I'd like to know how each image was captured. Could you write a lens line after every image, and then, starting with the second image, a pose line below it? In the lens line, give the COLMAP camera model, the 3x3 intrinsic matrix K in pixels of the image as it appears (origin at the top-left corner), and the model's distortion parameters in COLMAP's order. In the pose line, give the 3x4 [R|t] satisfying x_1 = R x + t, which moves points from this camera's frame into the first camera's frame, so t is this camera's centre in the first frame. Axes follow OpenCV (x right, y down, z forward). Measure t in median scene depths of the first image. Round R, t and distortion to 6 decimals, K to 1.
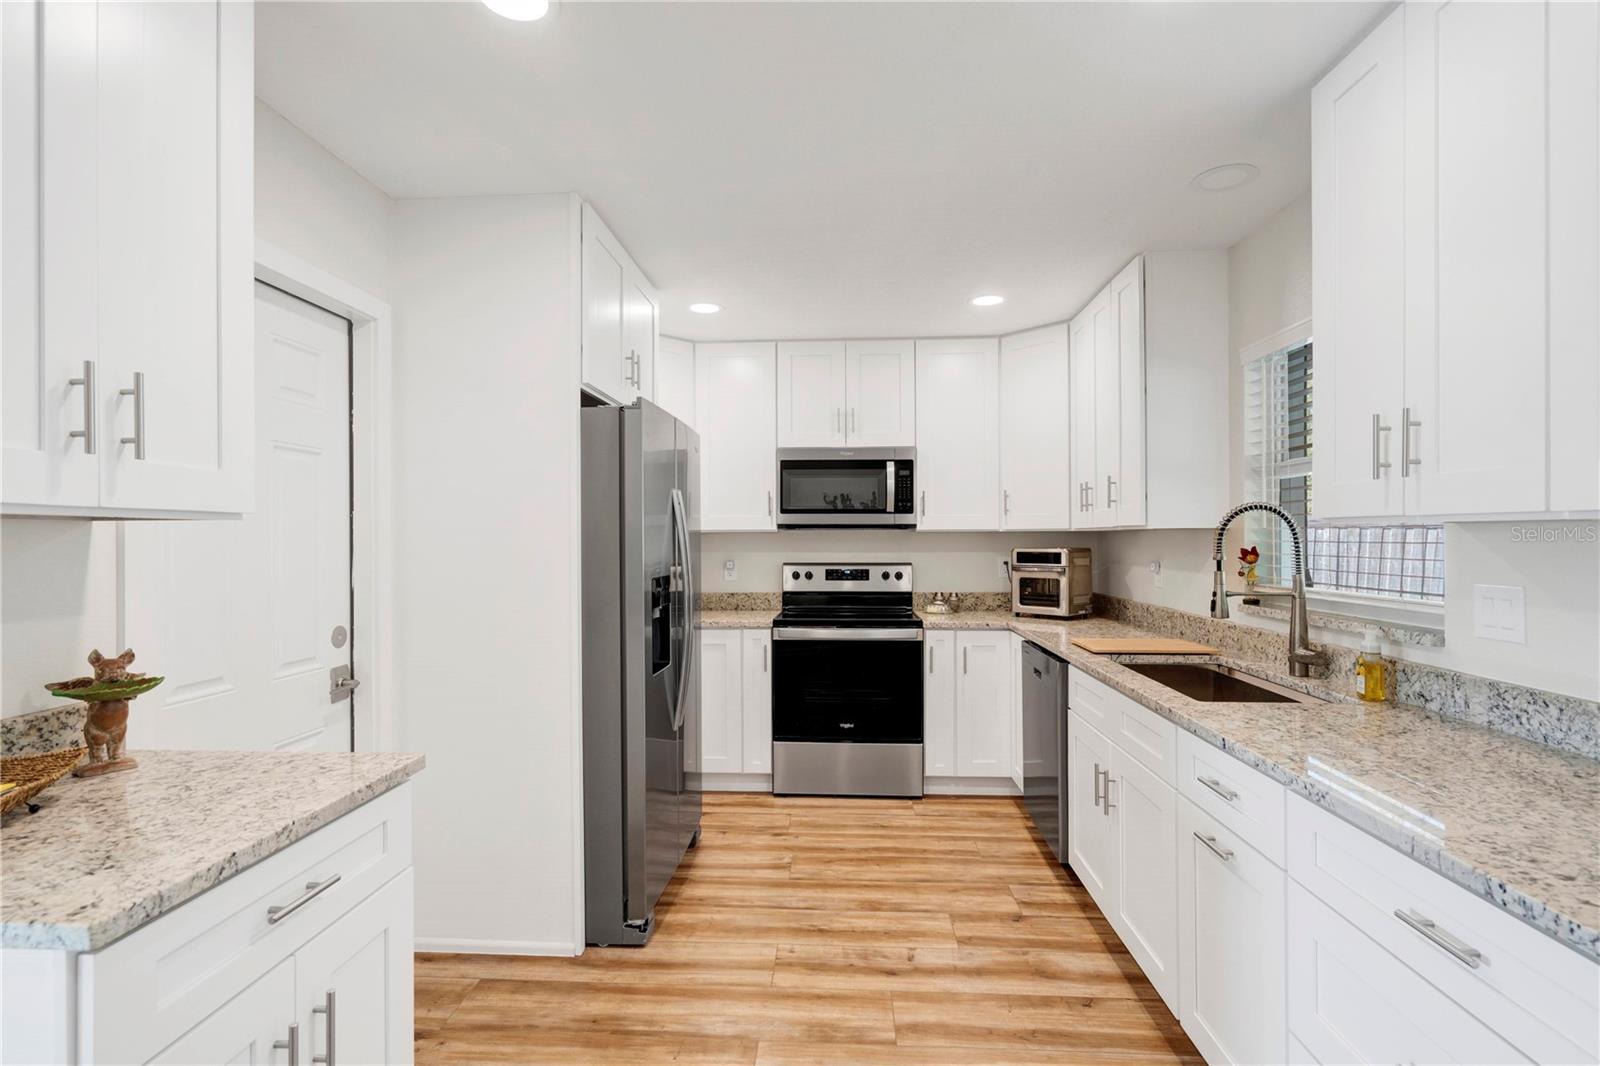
lens RADIAL K [[741.4, 0, 811.8], [0, 741.4, 534.7], [0, 0, 1]] dist [-0.000297, 0.002074]
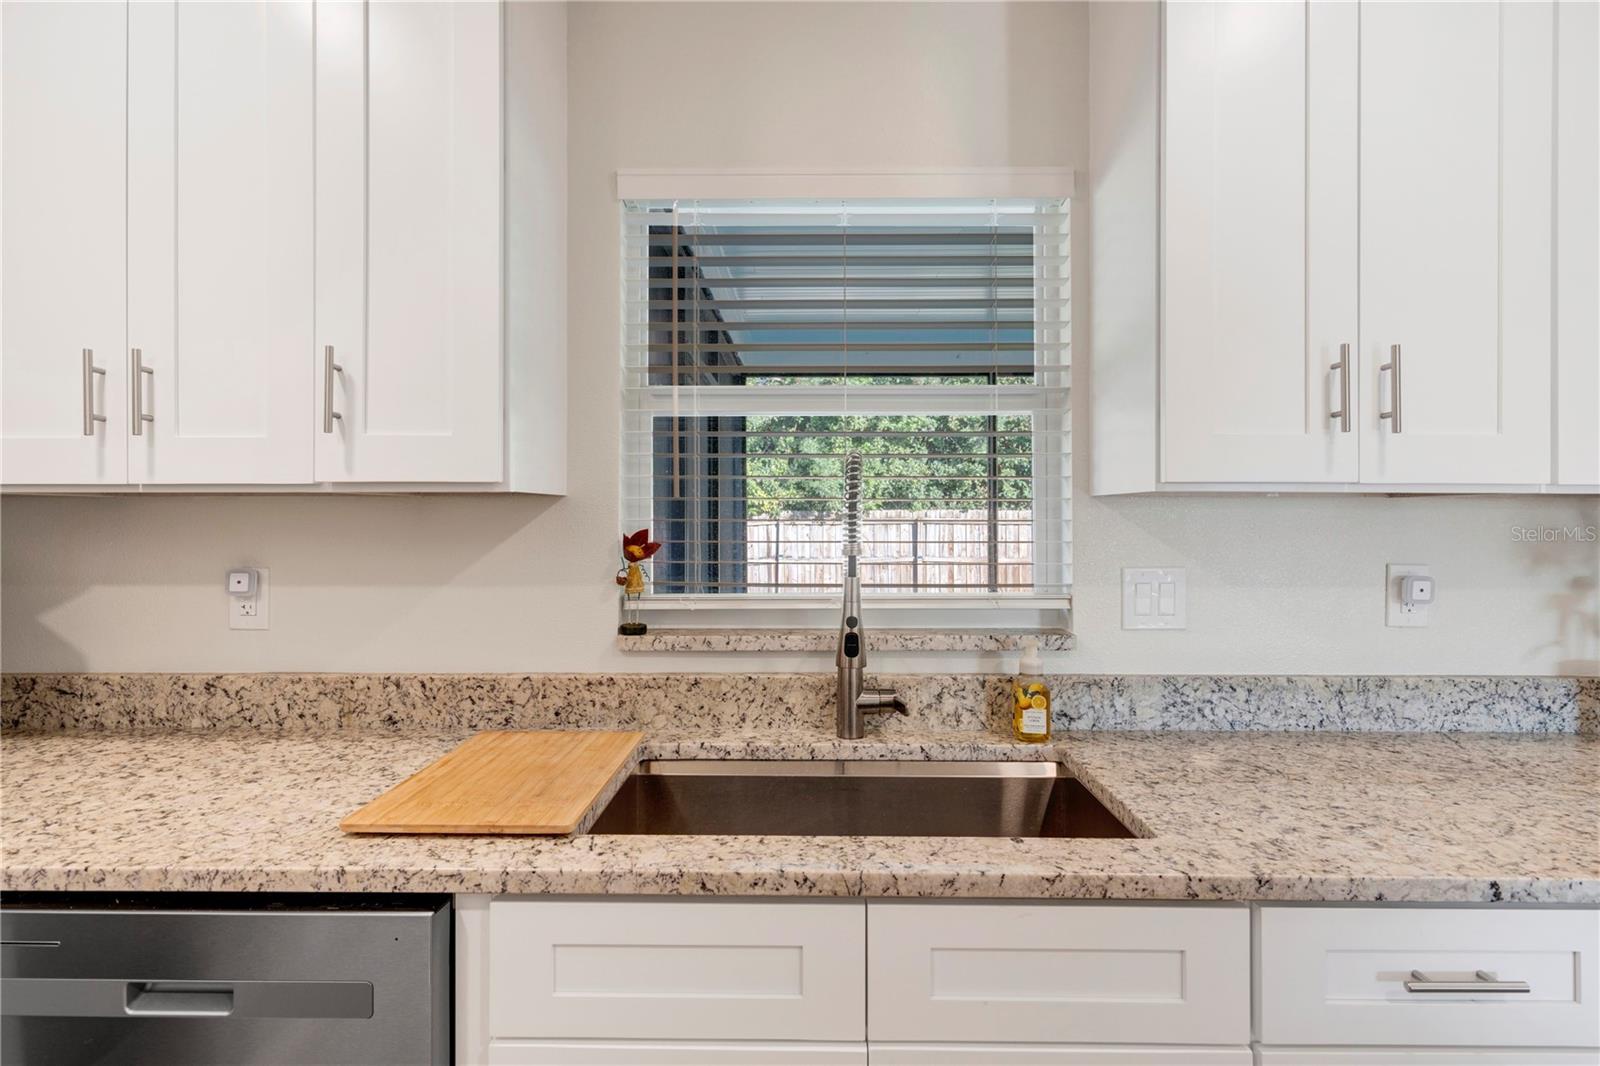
lens RADIAL K [[776.9, 0, 751.1], [0, 776.9, 495.9], [0, 0, 1]] dist [-0.000329, 0.000091]
pose [[-0.034305, 0.038846, 0.998656, 0.000556], [-0.004251, 0.999230, -0.039014, 0.013390], [-0.999402, -0.005583, -0.034113, 1.018913]]
